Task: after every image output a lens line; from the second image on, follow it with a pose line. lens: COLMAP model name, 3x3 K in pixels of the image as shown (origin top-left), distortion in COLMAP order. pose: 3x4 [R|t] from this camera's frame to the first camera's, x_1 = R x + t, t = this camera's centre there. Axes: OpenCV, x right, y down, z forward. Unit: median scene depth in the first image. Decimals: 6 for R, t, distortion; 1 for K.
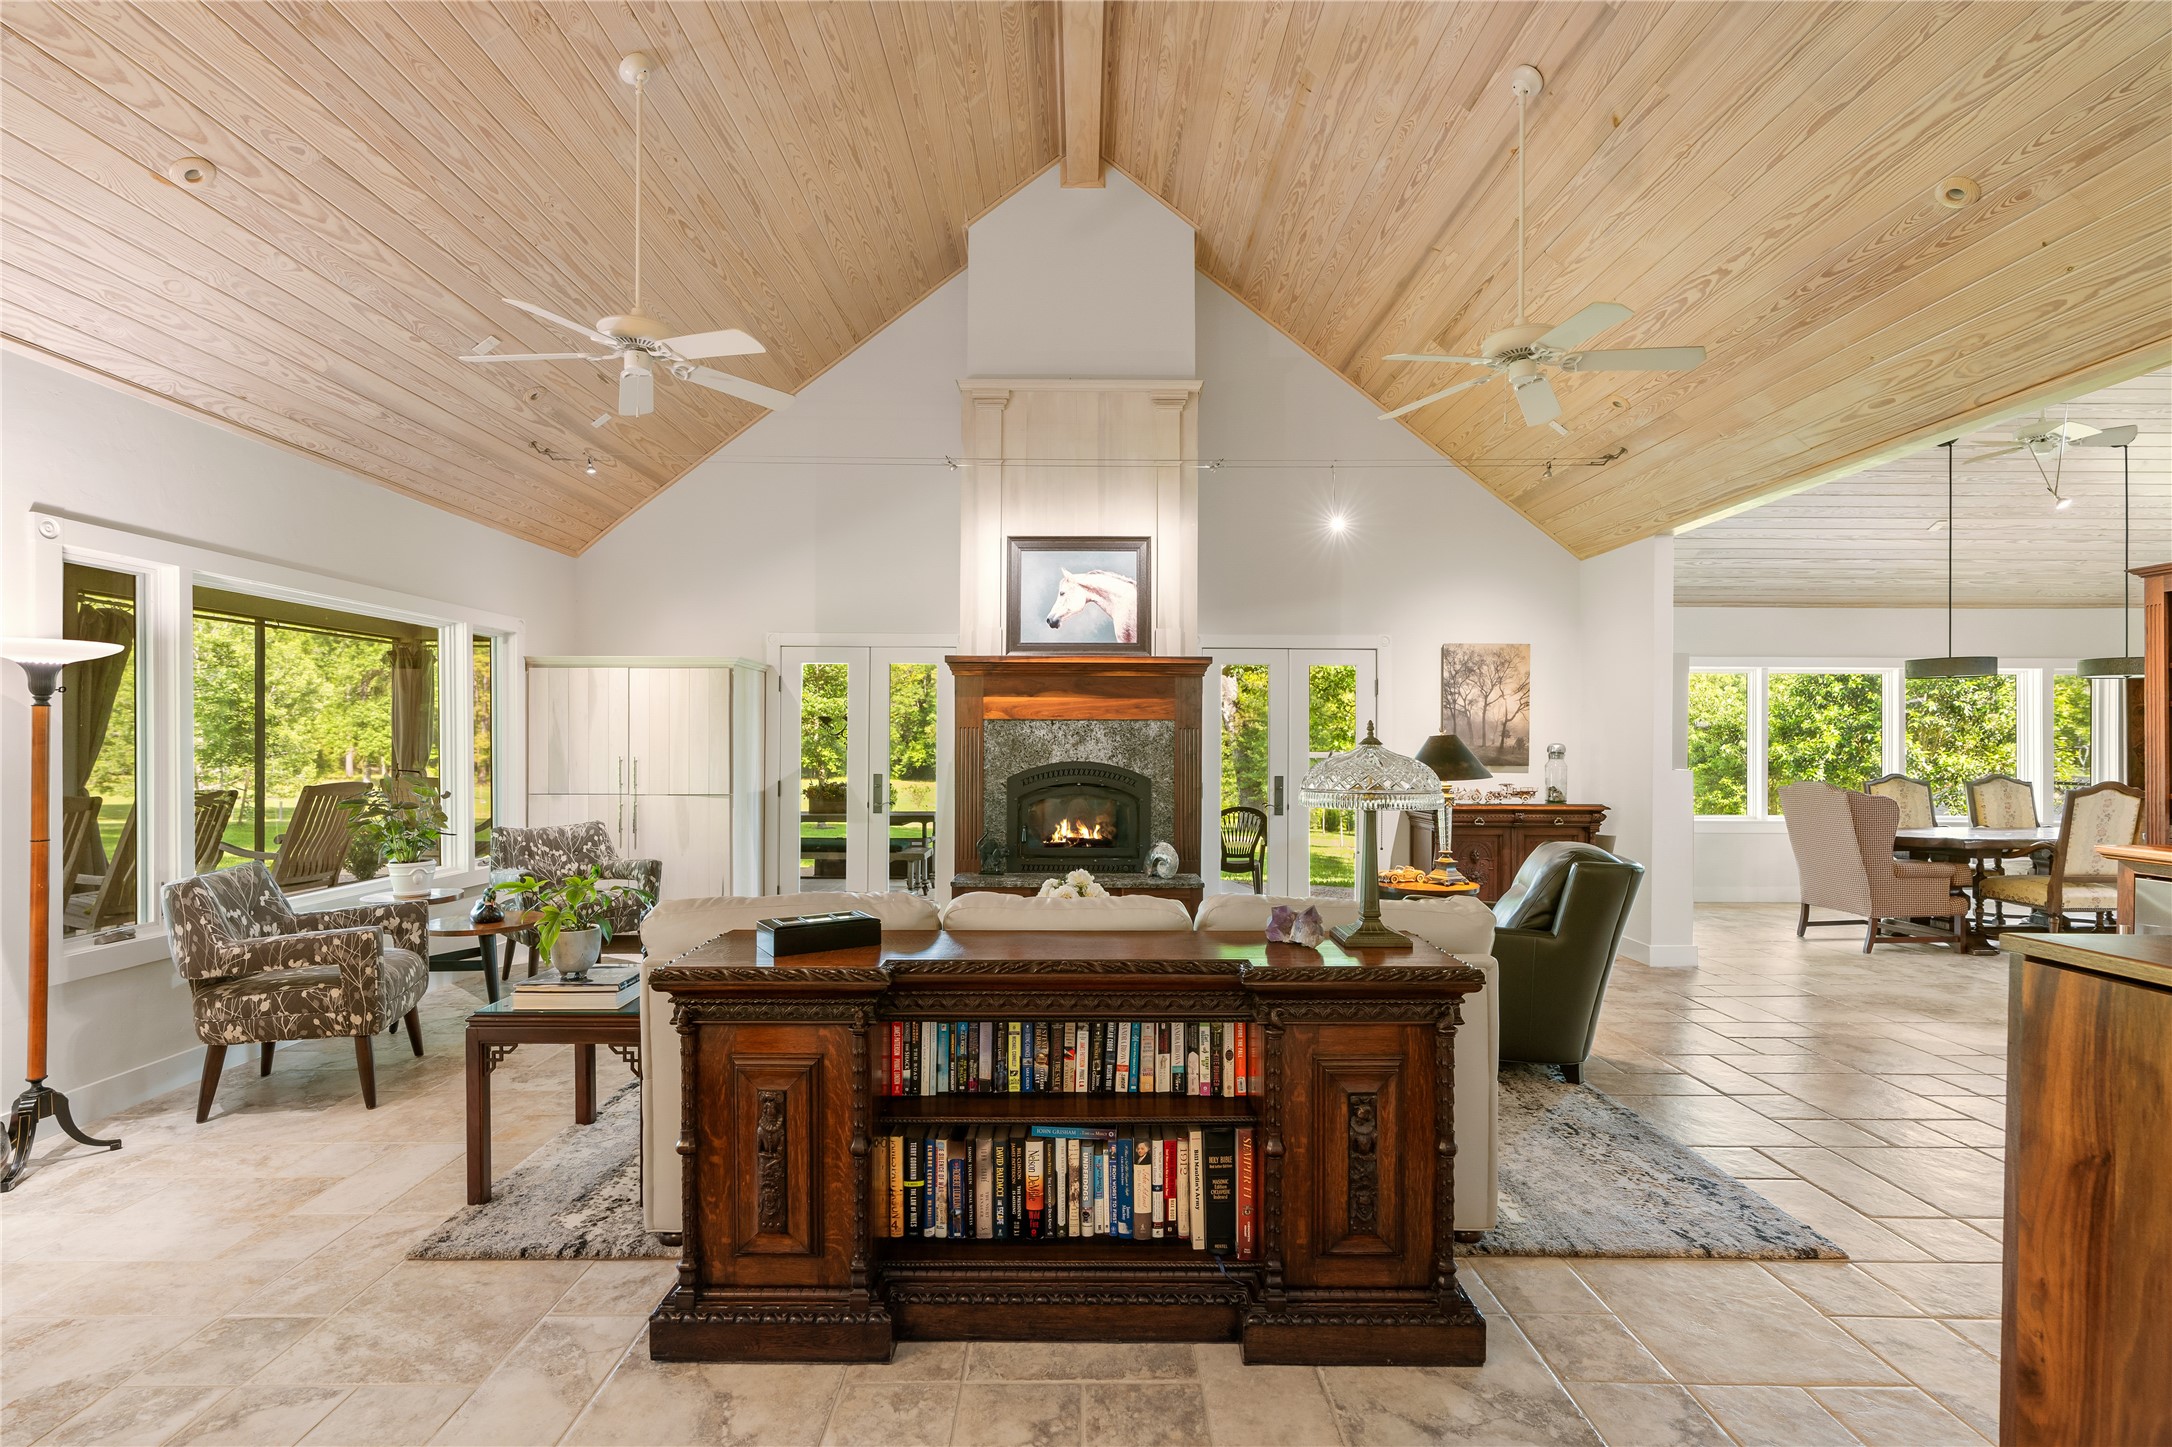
lens RADIAL K [[983.6, 0, 1084.0], [0, 983.6, 736.2], [0, 0, 1]] dist [-0.003712, -0.000726]
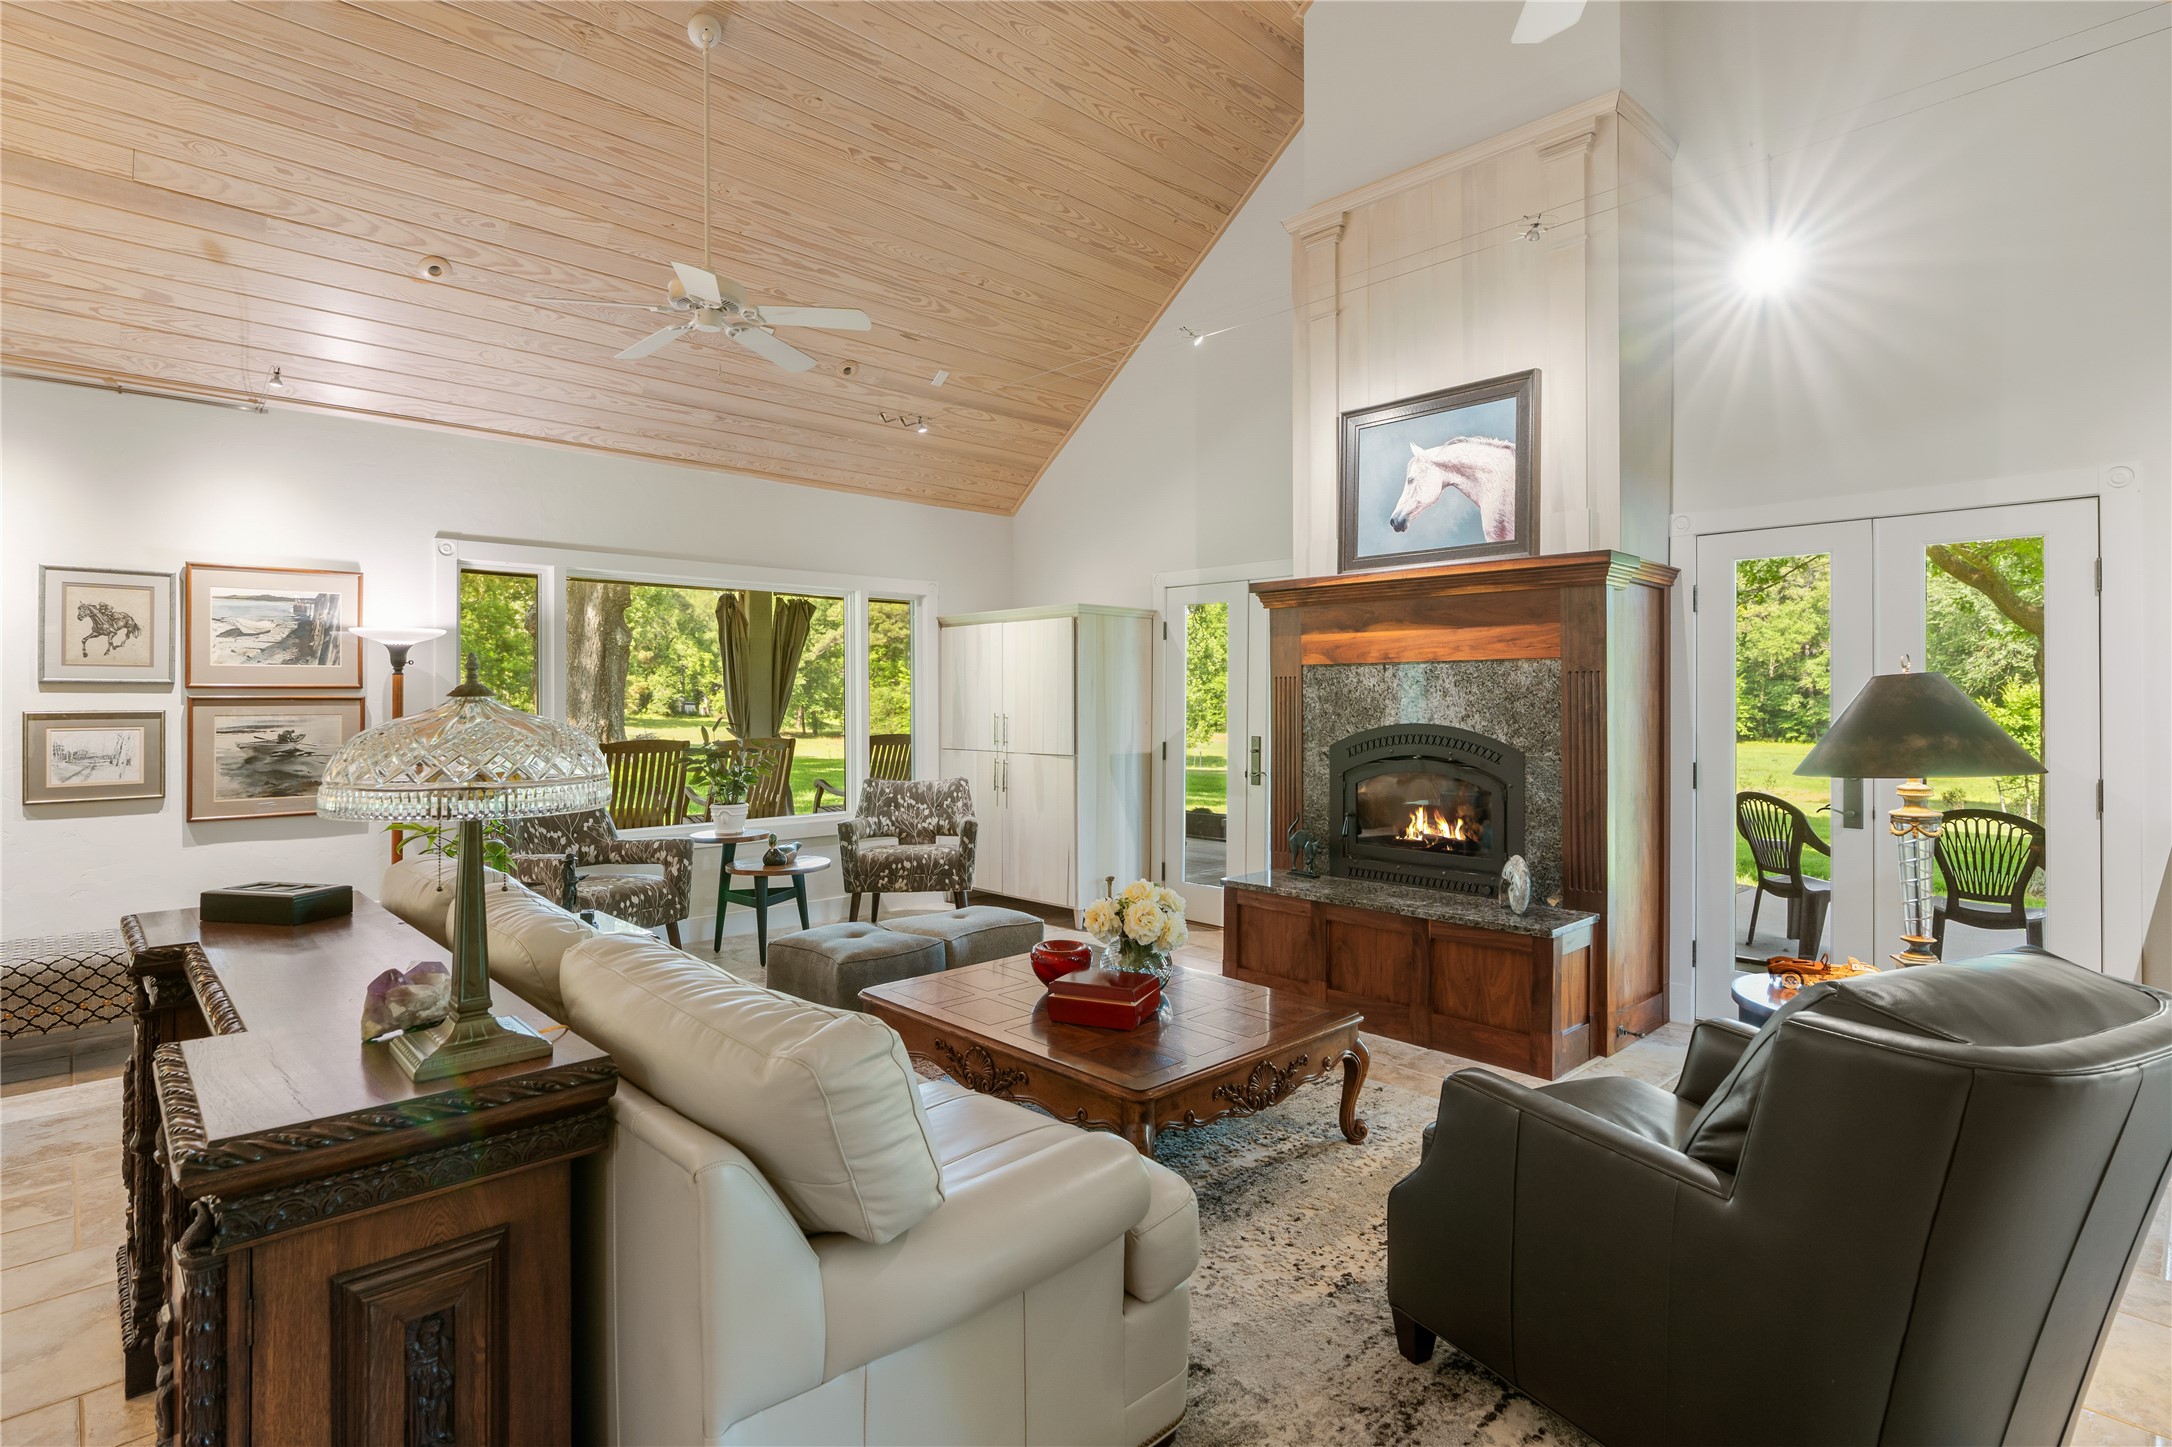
lens RADIAL K [[1078.9, 0, 1087.7], [0, 1078.9, 688.4], [0, 0, 1]] dist [-0.004860, 0.000164]
pose [[0.691423, -0.012015, -0.722351, 0.373810], [0.009013, 0.999927, -0.008004, 0.005291], [0.722394, -0.000976, 0.691481, 0.319449]]
